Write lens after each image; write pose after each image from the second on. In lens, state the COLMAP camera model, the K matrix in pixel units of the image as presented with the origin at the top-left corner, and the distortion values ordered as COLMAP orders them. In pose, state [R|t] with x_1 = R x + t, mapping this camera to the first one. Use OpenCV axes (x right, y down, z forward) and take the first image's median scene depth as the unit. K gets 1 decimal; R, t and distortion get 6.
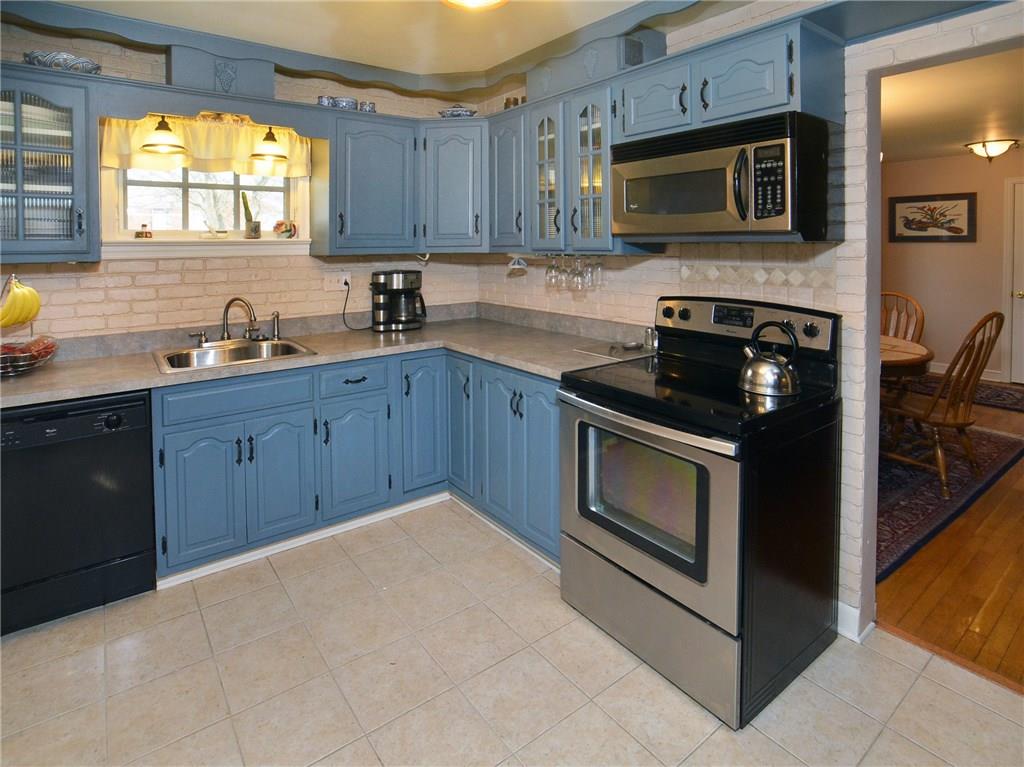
lens RADIAL K [[551.8, 0, 518.2], [0, 551.8, 379.5], [0, 0, 1]] dist [-0.014614, 0.000534]
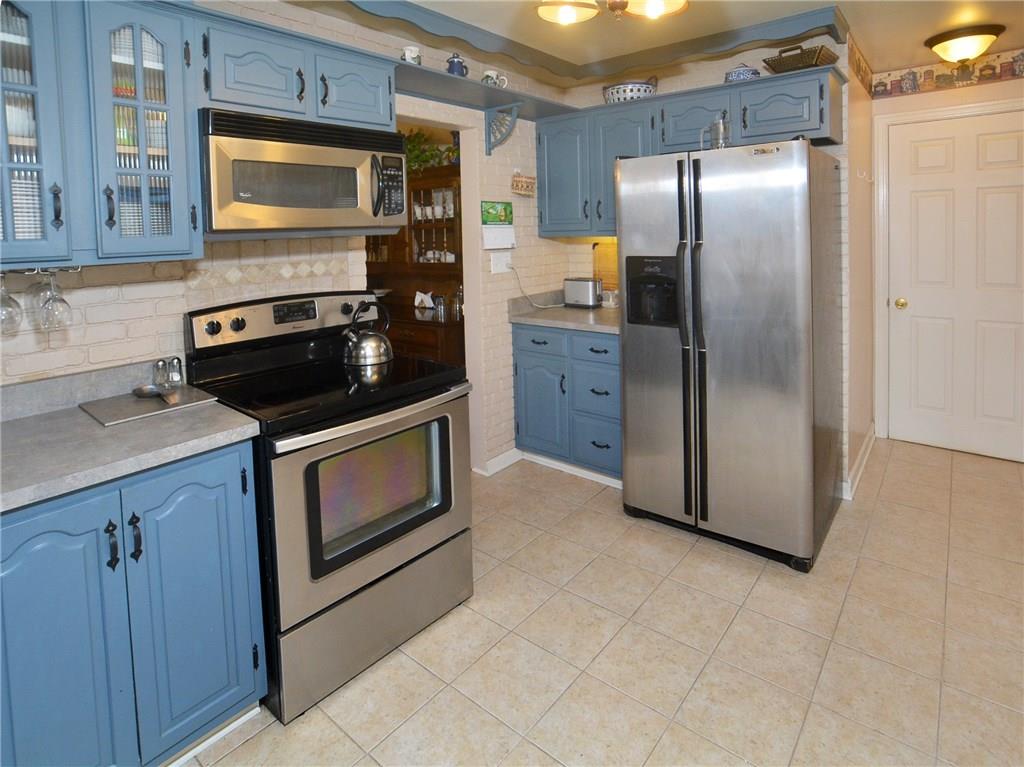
lens RADIAL K [[551.8, 0, 518.0], [0, 551.8, 382.7], [0, 0, 1]] dist [-0.014614, 0.000534]
pose [[-0.223908, -0.250183, 0.941952, -0.708509], [0.261255, 0.915712, 0.305316, -0.206235], [-0.938942, 0.314452, -0.139673, 0.834199]]
